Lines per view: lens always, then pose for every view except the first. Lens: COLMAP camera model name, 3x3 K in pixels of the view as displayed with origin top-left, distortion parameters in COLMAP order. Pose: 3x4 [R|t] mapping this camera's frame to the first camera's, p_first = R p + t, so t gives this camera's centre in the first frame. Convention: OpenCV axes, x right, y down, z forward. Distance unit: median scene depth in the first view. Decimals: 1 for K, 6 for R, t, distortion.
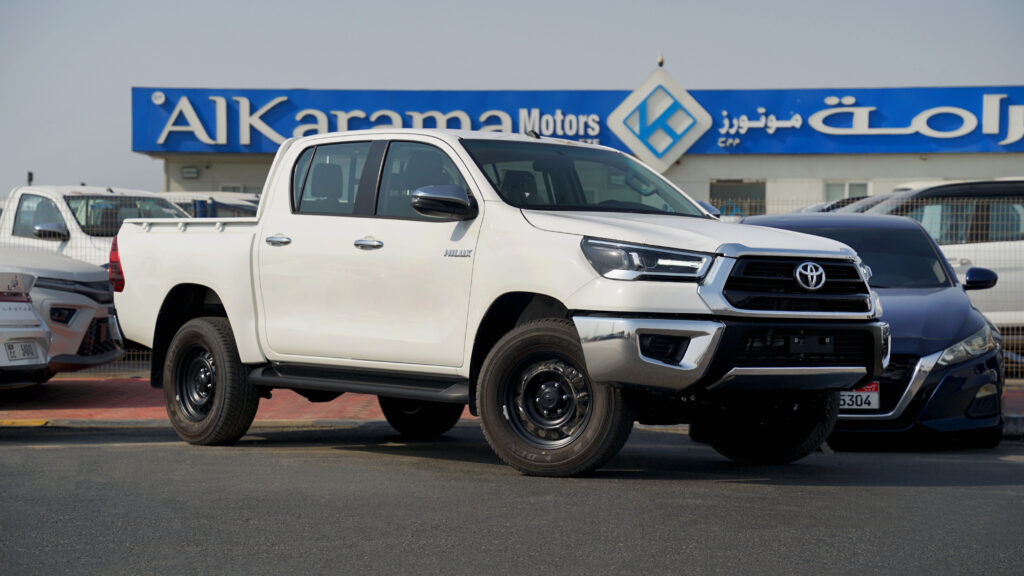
lens RADIAL K [[1940.6, 0, 512.7], [0, 1940.6, 290.4], [0, 0, 1]] dist [-0.084525, 0.000000]
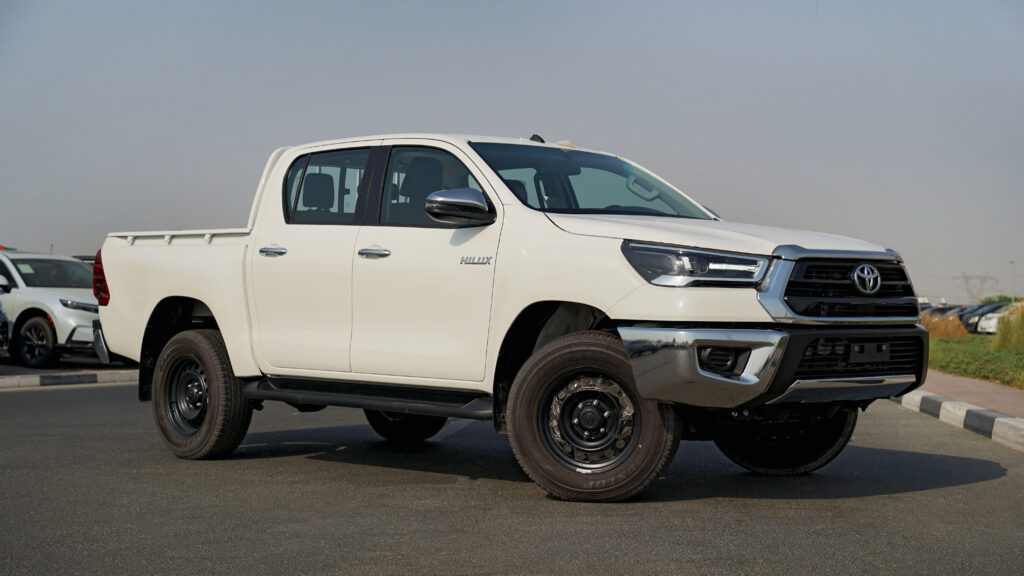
lens RADIAL K [[1589.5, 0, 500.1], [0, 1589.5, 232.1], [0, 0, 1]] dist [0.038300, 0.000000]
pose [[0.998454, -0.014747, 0.053586, -0.058580], [0.016773, 0.999154, -0.037555, -0.003855], [-0.052987, 0.038395, 0.997857, 0.228189]]
